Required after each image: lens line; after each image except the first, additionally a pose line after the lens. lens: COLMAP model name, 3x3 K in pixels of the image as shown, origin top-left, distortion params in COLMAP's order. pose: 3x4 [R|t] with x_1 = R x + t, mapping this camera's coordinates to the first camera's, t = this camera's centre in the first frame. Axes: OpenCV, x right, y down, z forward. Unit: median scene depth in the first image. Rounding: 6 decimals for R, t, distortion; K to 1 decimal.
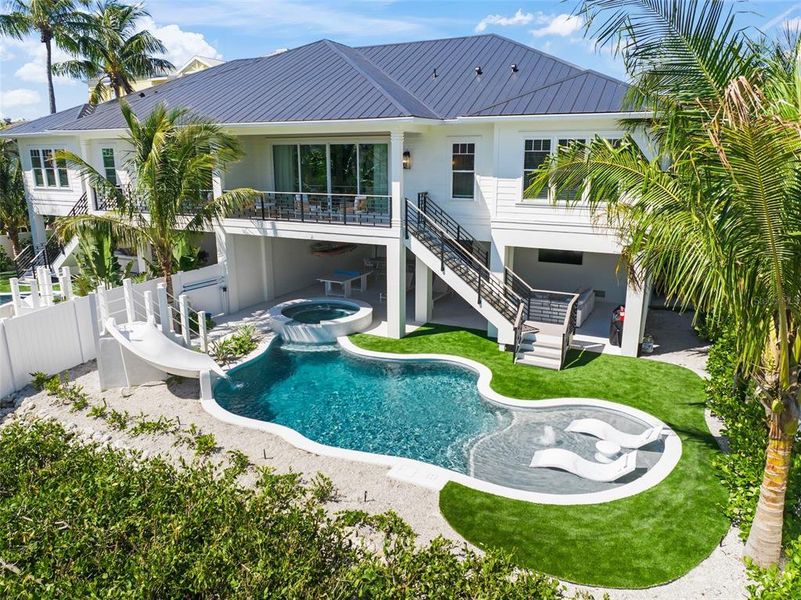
lens RADIAL K [[563.0, 0, 400.5], [0, 563.0, 300.0], [0, 0, 1]] dist [-0.035742, -0.003517]
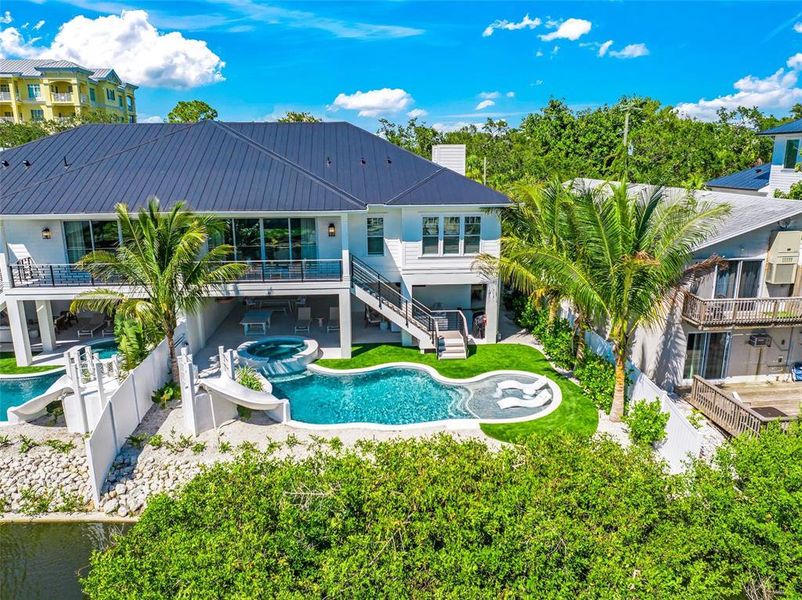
lens RADIAL K [[575.1, 0, 401.0], [0, 575.1, 300.0], [0, 0, 1]] dist [-0.038752, 0.002026]
pose [[0.860480, -0.125900, 0.493684, -0.626747], [0.129194, 0.991235, 0.027604, -0.105654], [-0.492832, 0.040028, 0.869203, -0.338783]]
